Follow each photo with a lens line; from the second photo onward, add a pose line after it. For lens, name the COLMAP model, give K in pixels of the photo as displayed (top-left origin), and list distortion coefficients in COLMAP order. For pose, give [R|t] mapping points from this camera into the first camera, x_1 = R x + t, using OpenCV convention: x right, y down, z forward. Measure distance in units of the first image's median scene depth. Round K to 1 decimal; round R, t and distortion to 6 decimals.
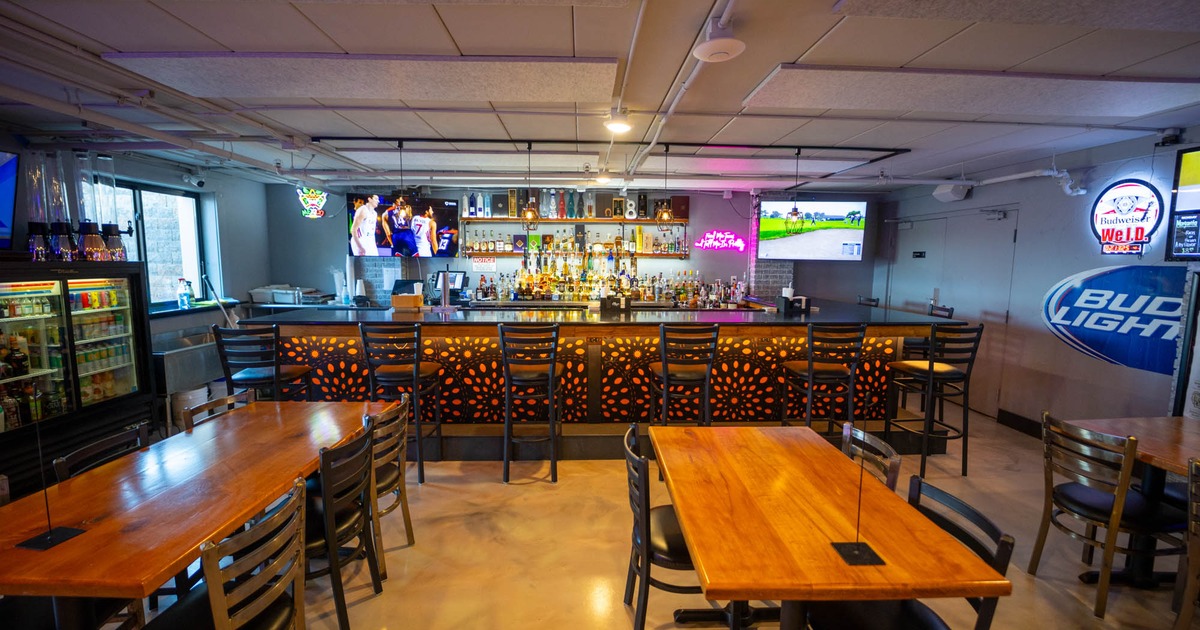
lens RADIAL K [[484.9, 0, 600.0], [0, 484.9, 315.0], [0, 0, 1]] dist [-0.001232, -0.000140]
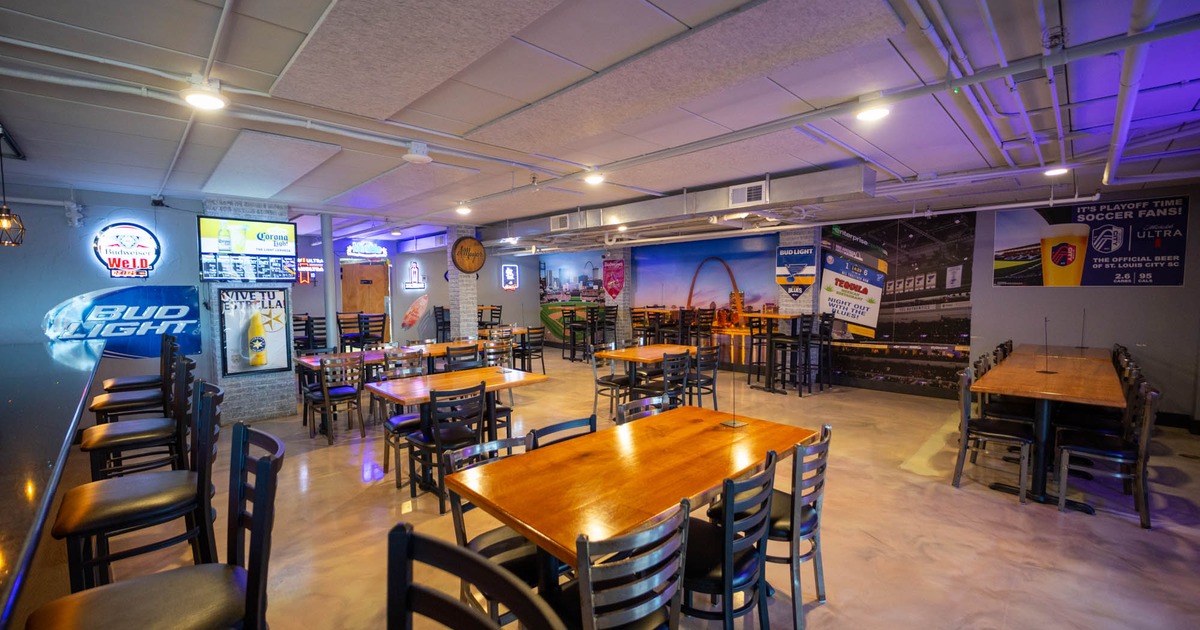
lens RADIAL K [[484.9, 0, 600.0], [0, 484.9, 315.0], [0, 0, 1]] dist [-0.001232, -0.000140]
pose [[-0.678544, -0.042788, 0.733313, -0.808032], [0.091788, 0.985539, 0.142438, -0.094653], [-0.728802, 0.163960, -0.664804, 0.958225]]
